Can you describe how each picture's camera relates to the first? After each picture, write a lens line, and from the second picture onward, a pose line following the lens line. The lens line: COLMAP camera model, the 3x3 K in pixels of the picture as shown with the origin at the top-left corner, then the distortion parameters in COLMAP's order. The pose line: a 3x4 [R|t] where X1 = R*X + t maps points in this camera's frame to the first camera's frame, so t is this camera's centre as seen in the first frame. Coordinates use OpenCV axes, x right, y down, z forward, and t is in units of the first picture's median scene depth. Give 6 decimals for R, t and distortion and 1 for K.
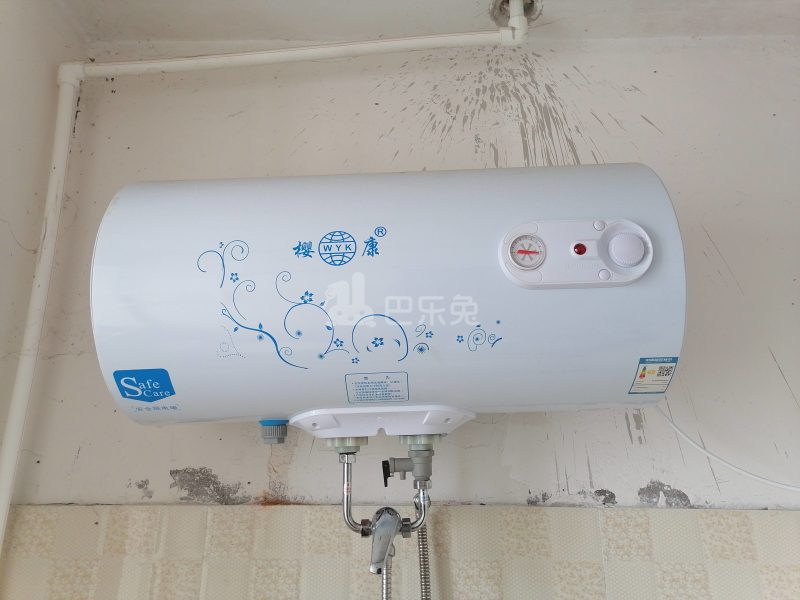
lens RADIAL K [[608.6, 0, 400.0], [0, 608.6, 300.0], [0, 0, 1]] dist [0.024452, 0.001913]
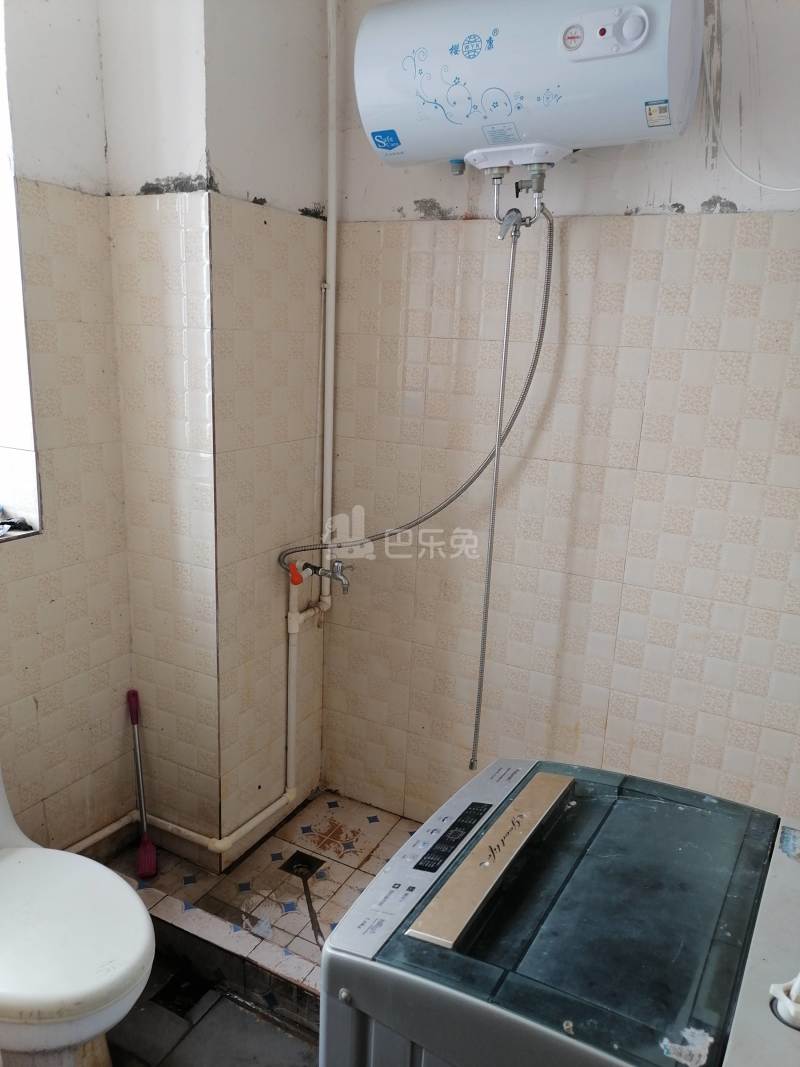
lens RADIAL K [[811.7, 0, 400.0], [0, 811.7, 533.5], [0, 0, 1]] dist [0.024452, 0.001913]
pose [[0.893323, 0.142630, -0.426183, 0.810135], [0.099483, 0.862019, 0.497017, -0.060334], [0.438267, -0.486395, 0.755872, -1.384417]]
